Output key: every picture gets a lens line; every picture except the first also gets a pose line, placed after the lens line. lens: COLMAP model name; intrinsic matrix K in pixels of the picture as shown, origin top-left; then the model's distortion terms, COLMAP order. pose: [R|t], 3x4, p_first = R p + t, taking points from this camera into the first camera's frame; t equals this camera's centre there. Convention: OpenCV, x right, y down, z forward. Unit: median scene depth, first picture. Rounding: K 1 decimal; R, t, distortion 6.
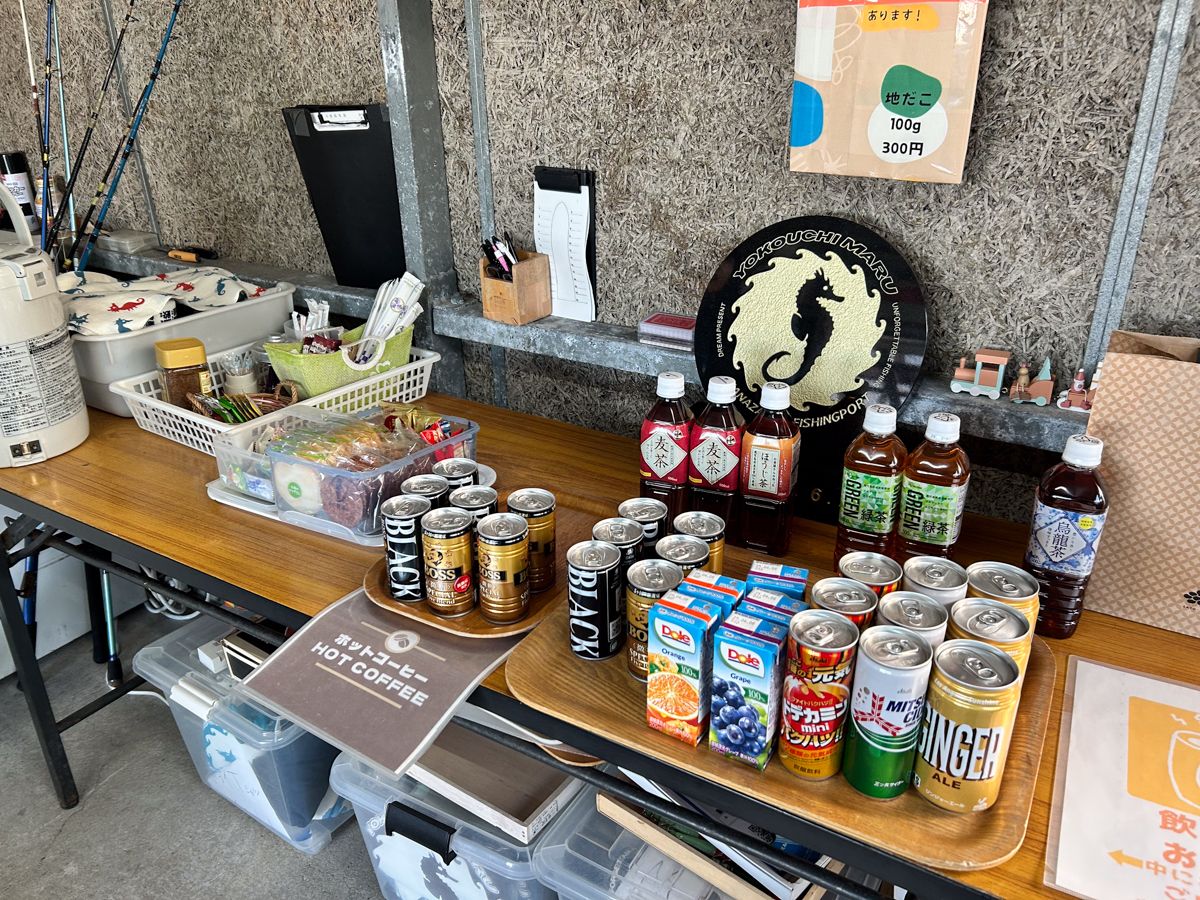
lens RADIAL K [[910.5, 0, 600.6], [0, 910.5, 447.7], [0, 0, 1]] dist [0.029383, -0.037140]
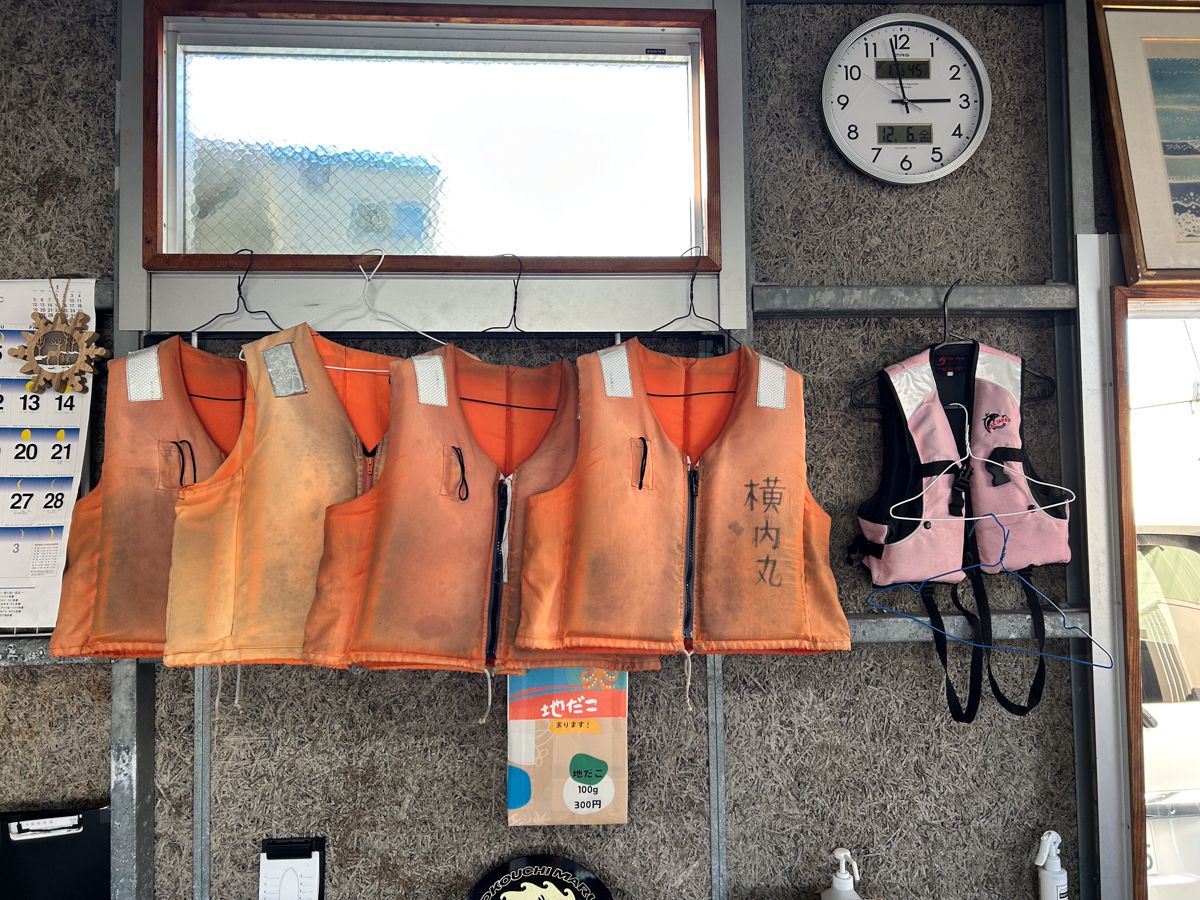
lens RADIAL K [[910.5, 0, 602.8], [0, 910.5, 450.4], [0, 0, 1]] dist [0.029383, -0.037140]
pose [[0.804931, 0.033903, 0.592399, -0.468810], [0.247195, 0.888447, -0.386726, -0.213503], [-0.539426, 0.457726, 0.706758, -0.289620]]
